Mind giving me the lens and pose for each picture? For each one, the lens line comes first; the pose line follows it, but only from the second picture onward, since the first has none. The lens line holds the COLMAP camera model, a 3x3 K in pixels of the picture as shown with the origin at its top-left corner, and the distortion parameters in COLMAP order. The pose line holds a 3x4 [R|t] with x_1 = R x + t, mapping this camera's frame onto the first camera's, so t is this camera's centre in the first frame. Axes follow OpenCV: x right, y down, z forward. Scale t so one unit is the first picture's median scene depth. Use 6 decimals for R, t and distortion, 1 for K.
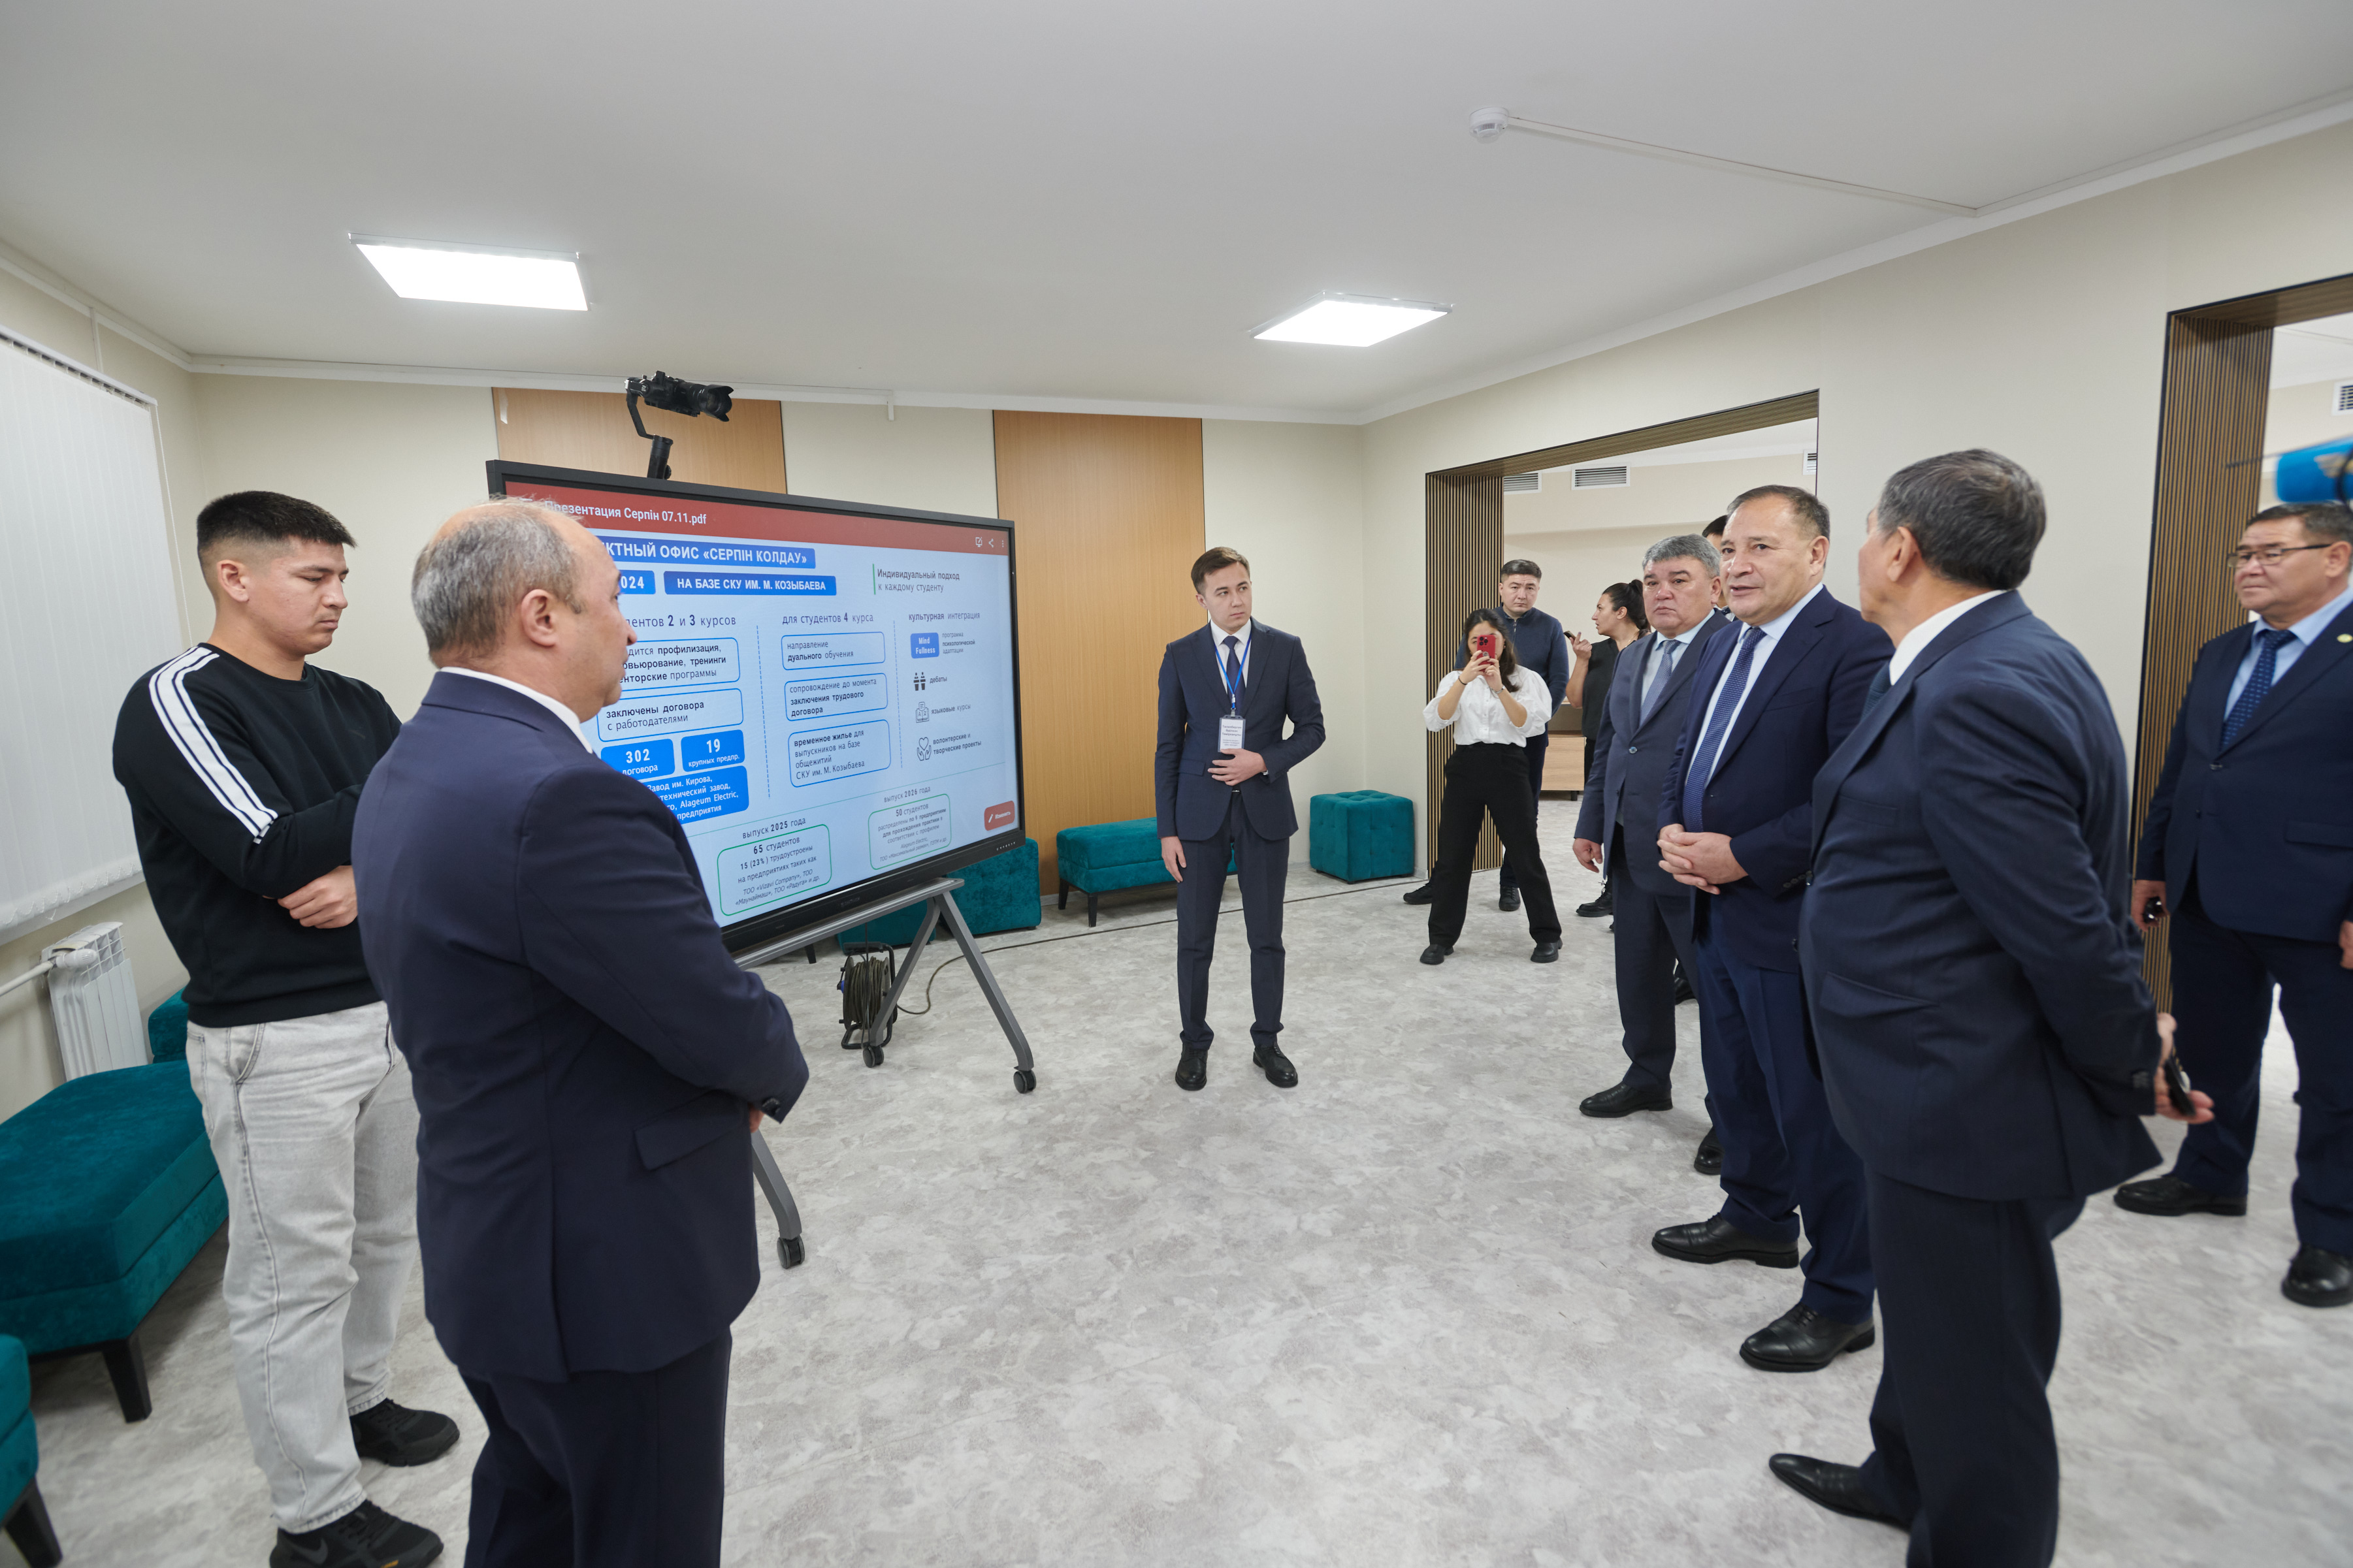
lens RADIAL K [[1163.6, 0, 1172.0], [0, 1163.6, 755.1], [0, 0, 1]] dist [-0.000035, 0.000168]
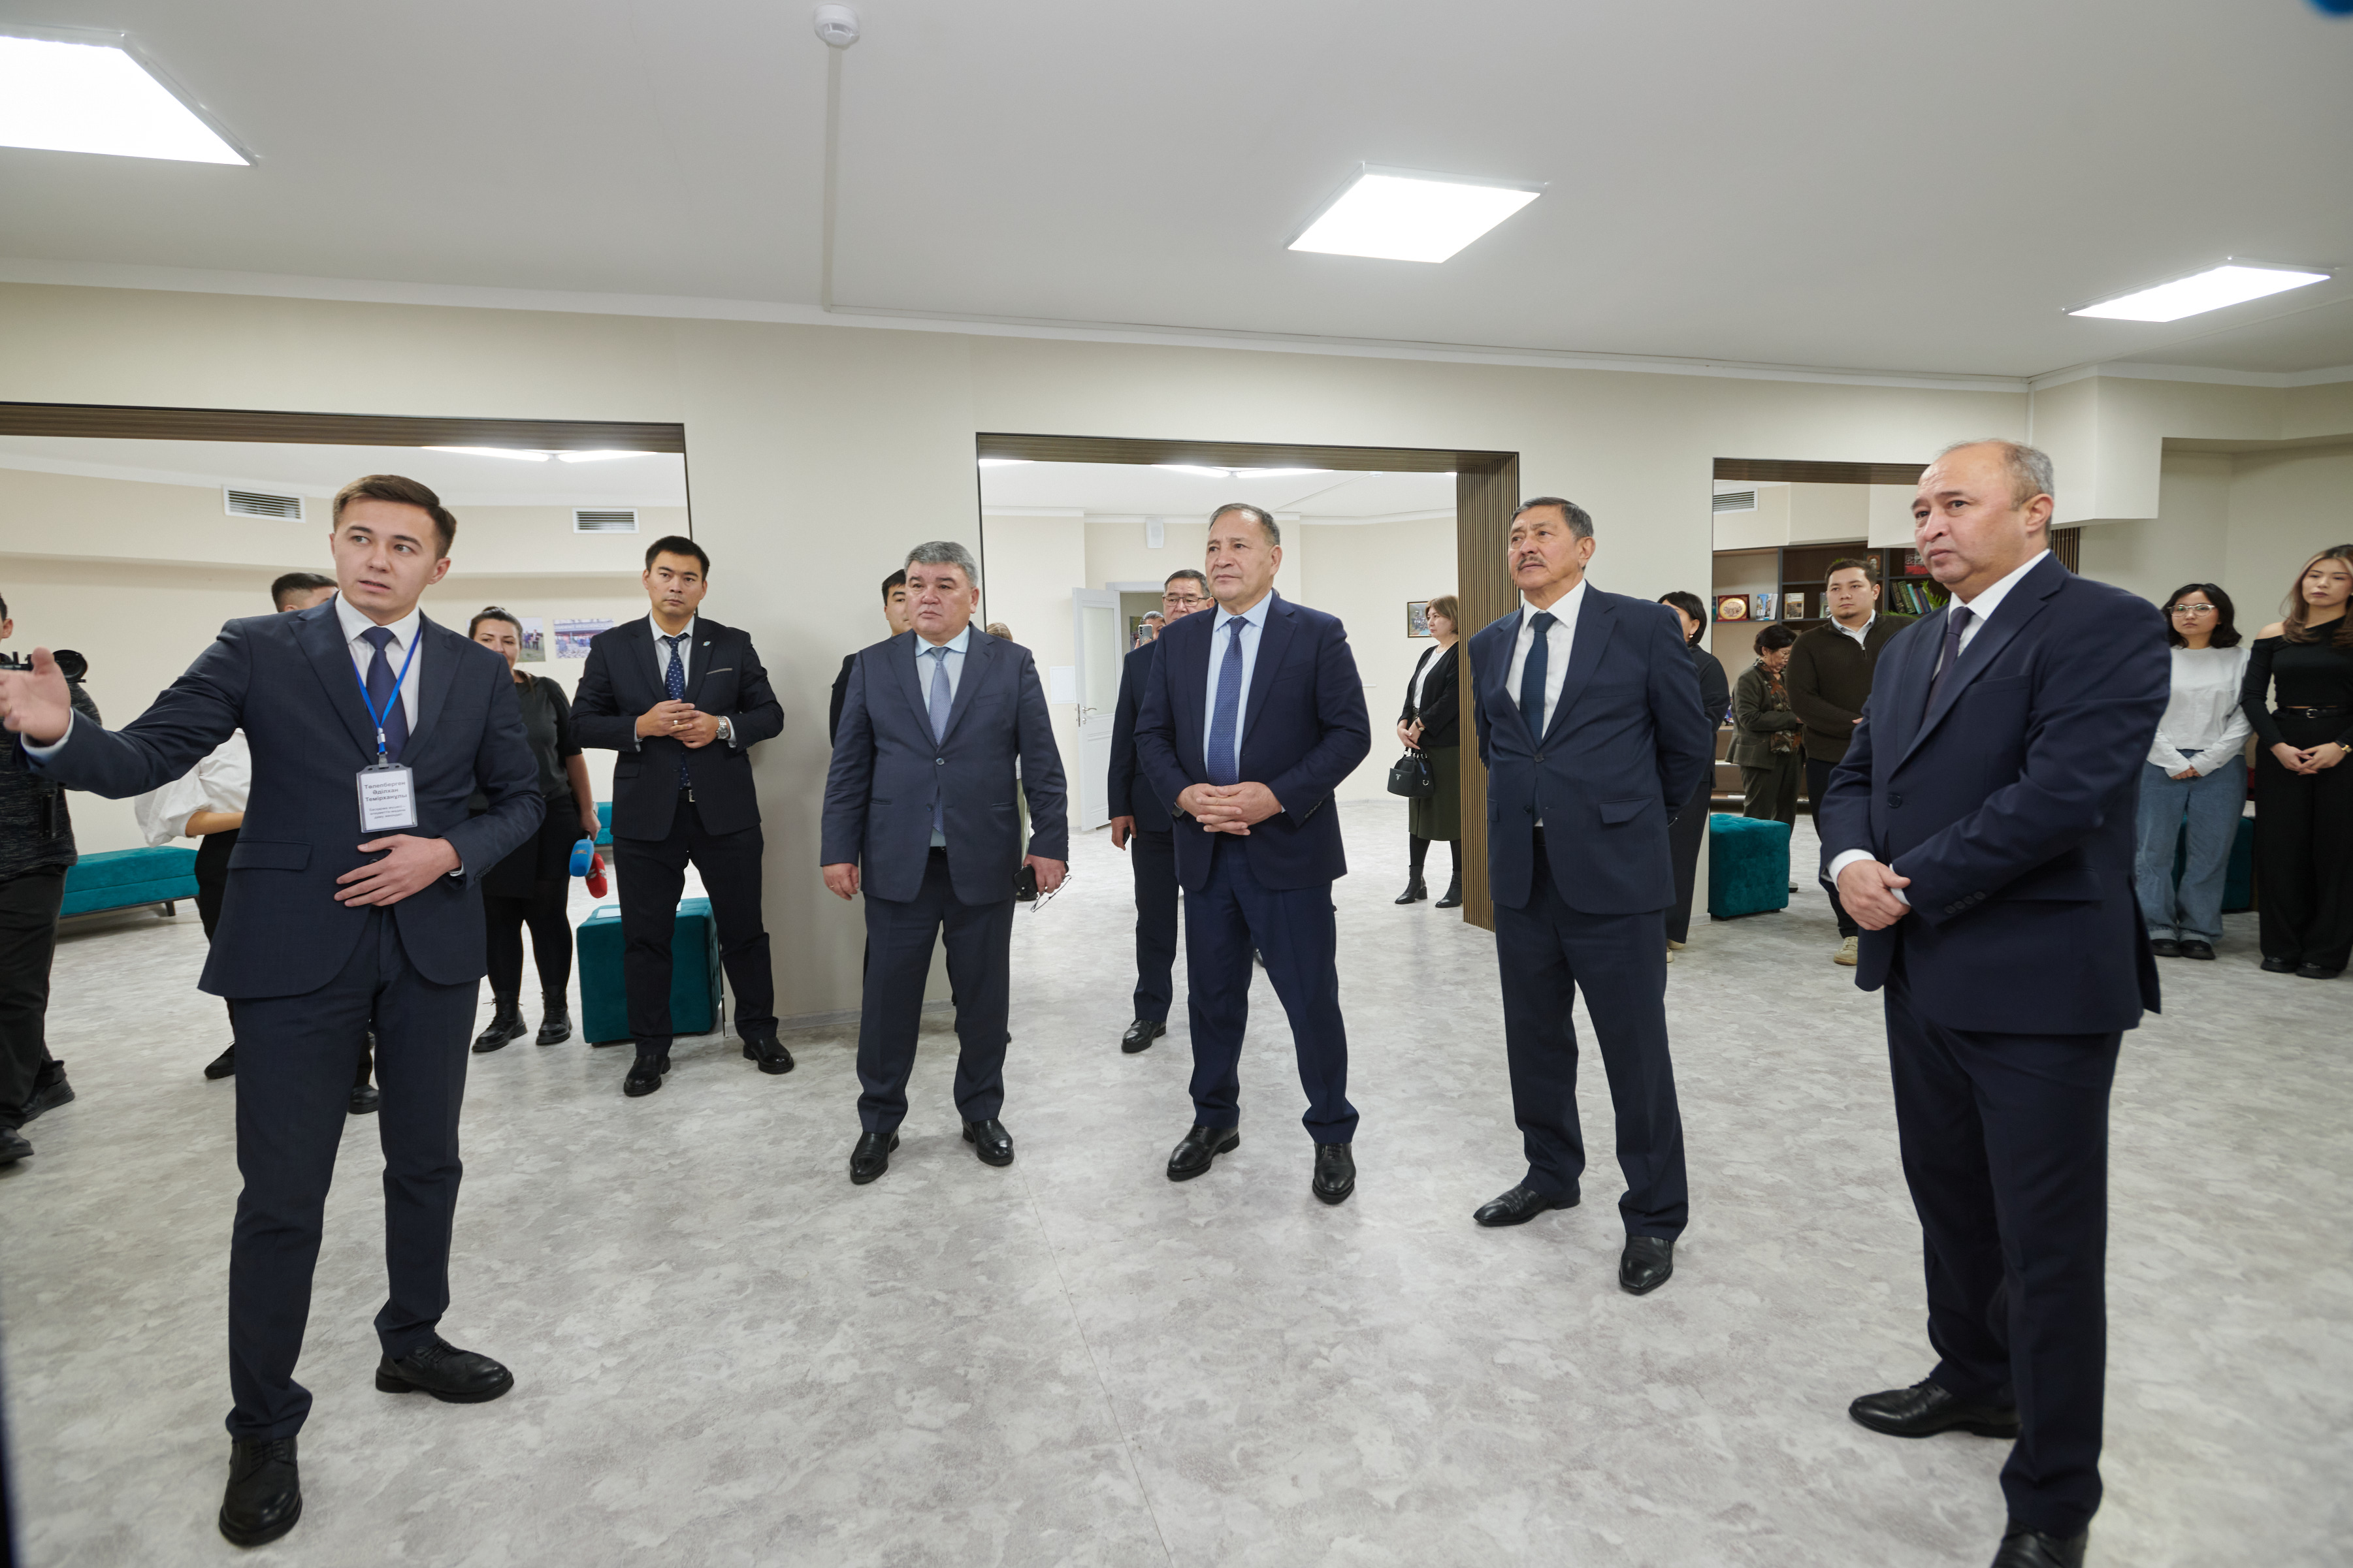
lens RADIAL K [[1163.6, 0, 1172.0], [0, 1163.6, 755.1], [0, 0, 1]] dist [-0.000035, 0.000168]
pose [[0.111501, -0.047995, 0.992605, -0.527675], [0.137100, 0.990025, 0.032470, -0.009594], [-0.984262, 0.132466, 0.116969, 0.664131]]
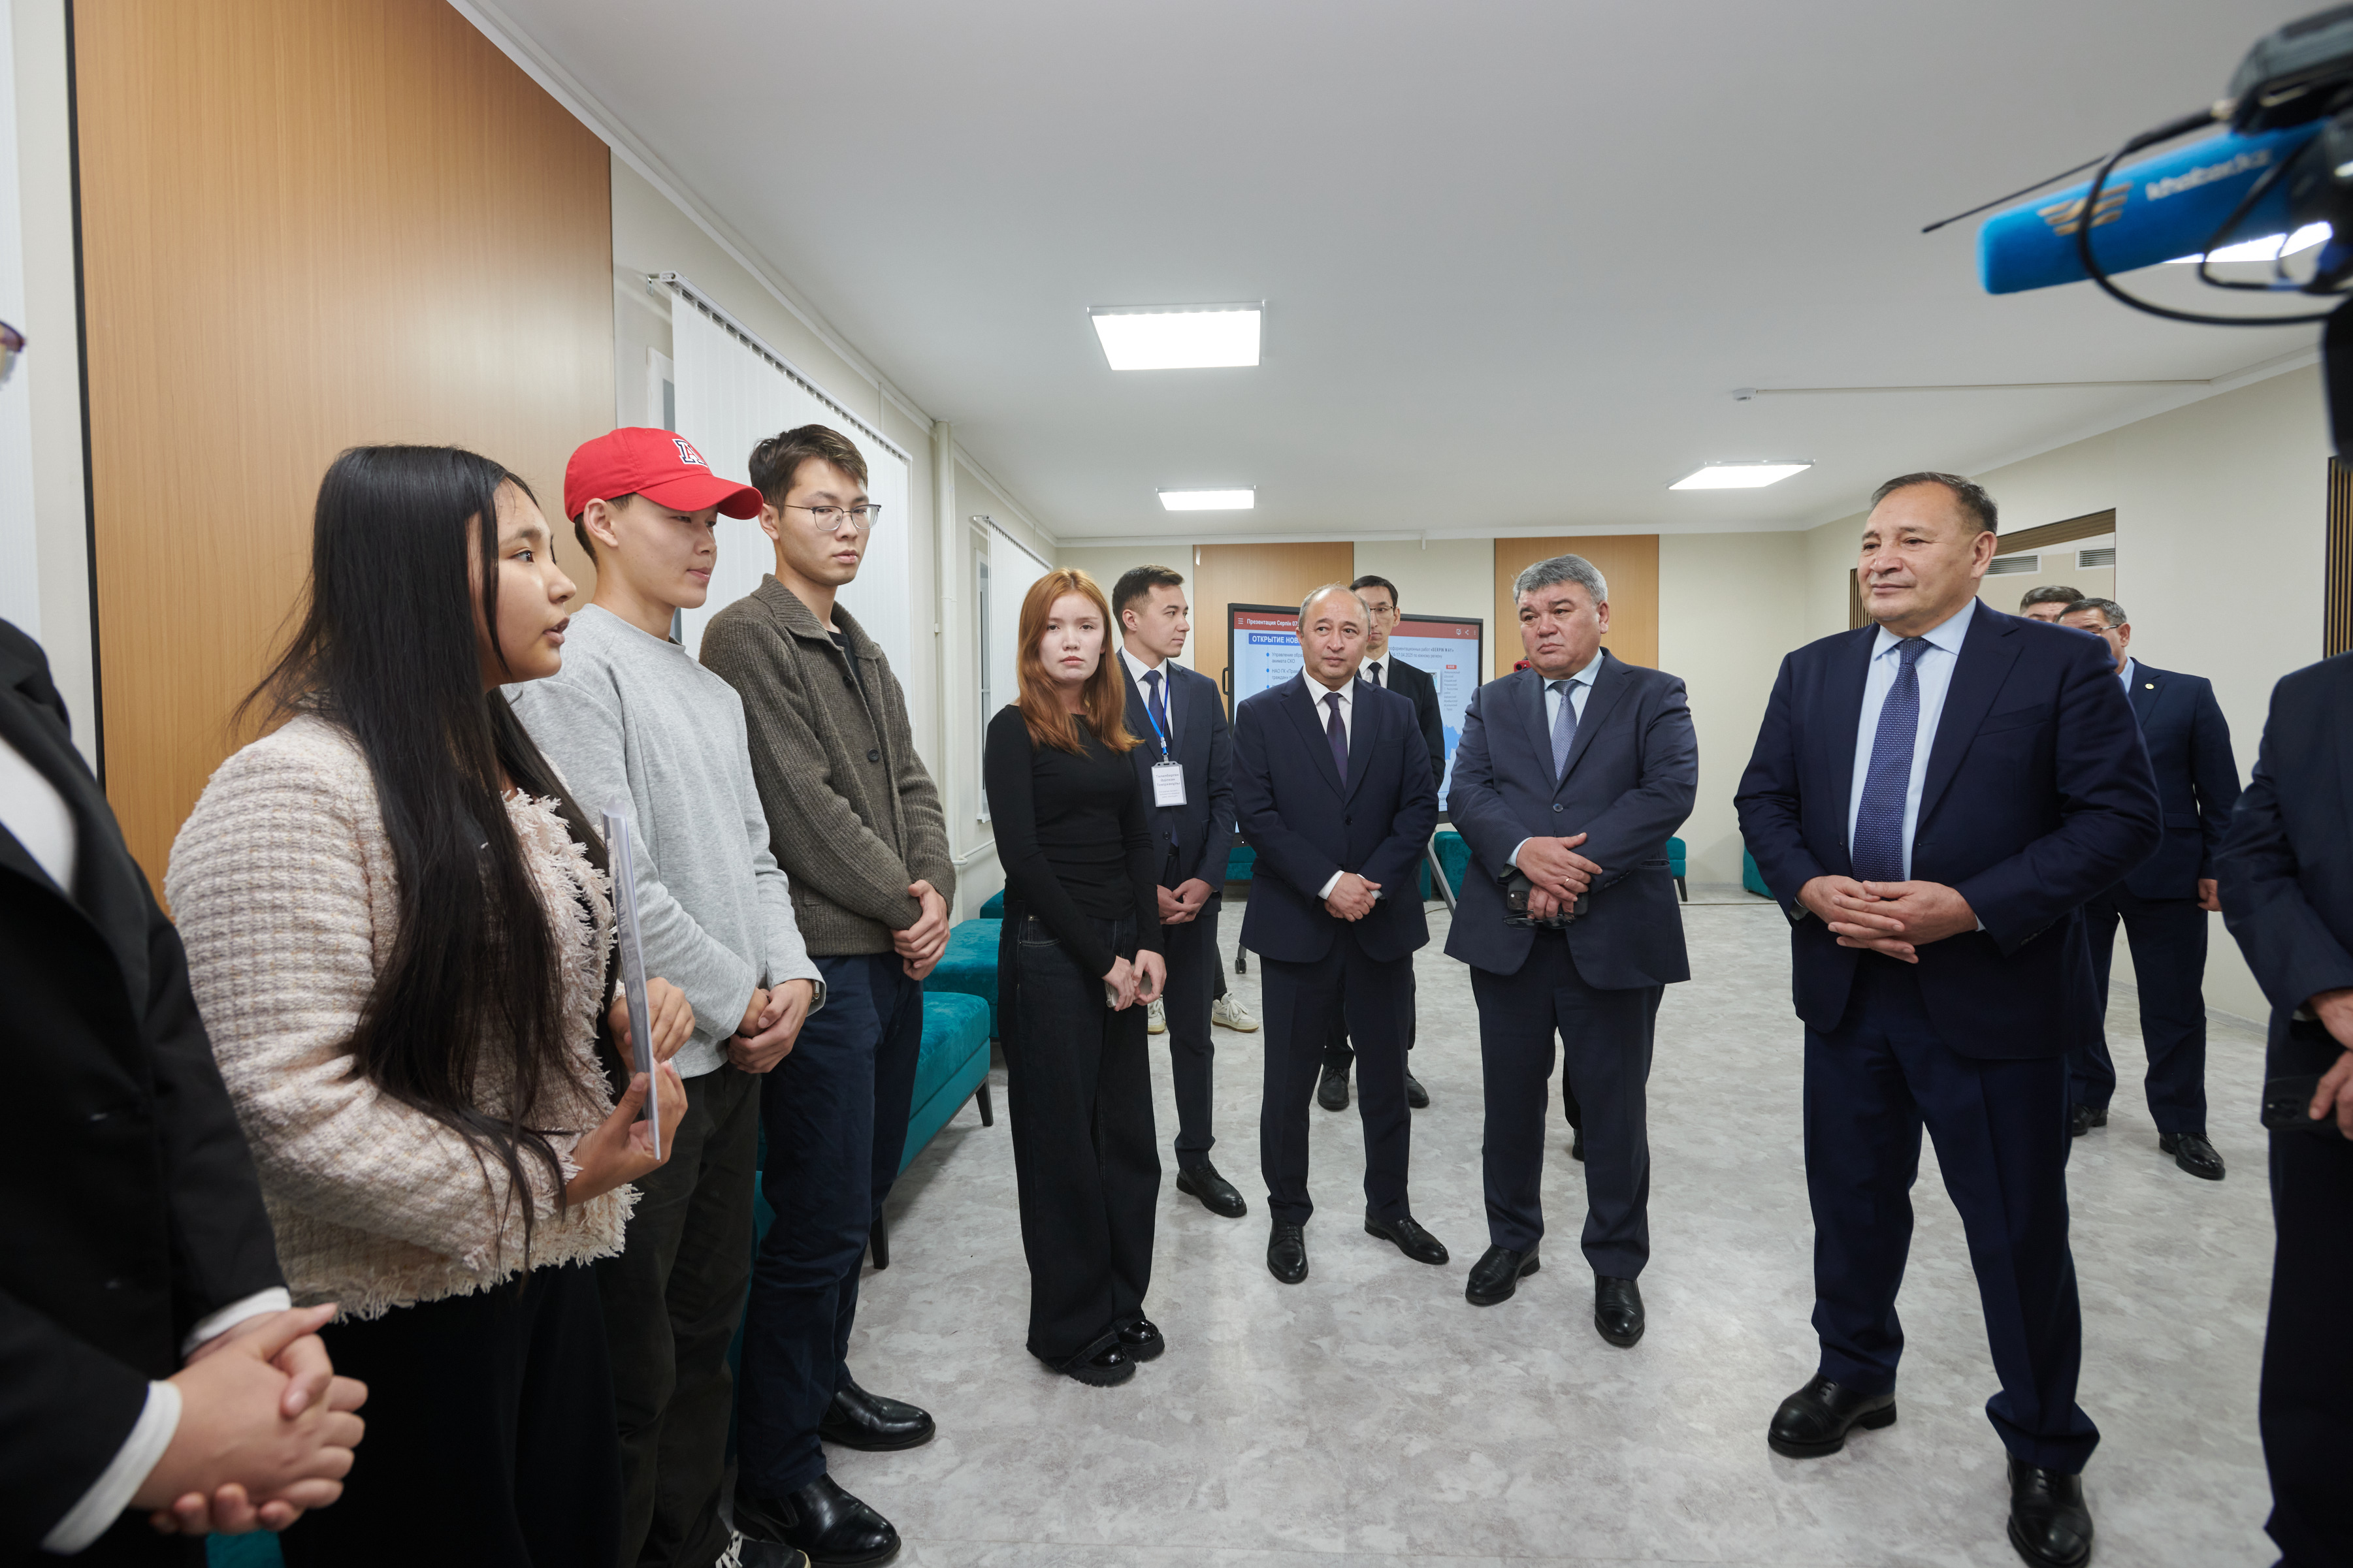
lens RADIAL K [[1163.6, 0, 1172.0], [0, 1163.6, 755.1], [0, 0, 1]] dist [-0.000035, 0.000168]
pose [[0.891975, 0.039213, -0.450381, 0.178046], [-0.070118, 0.996175, -0.052135, 0.086368], [0.446614, 0.078083, 0.891313, -0.522213]]
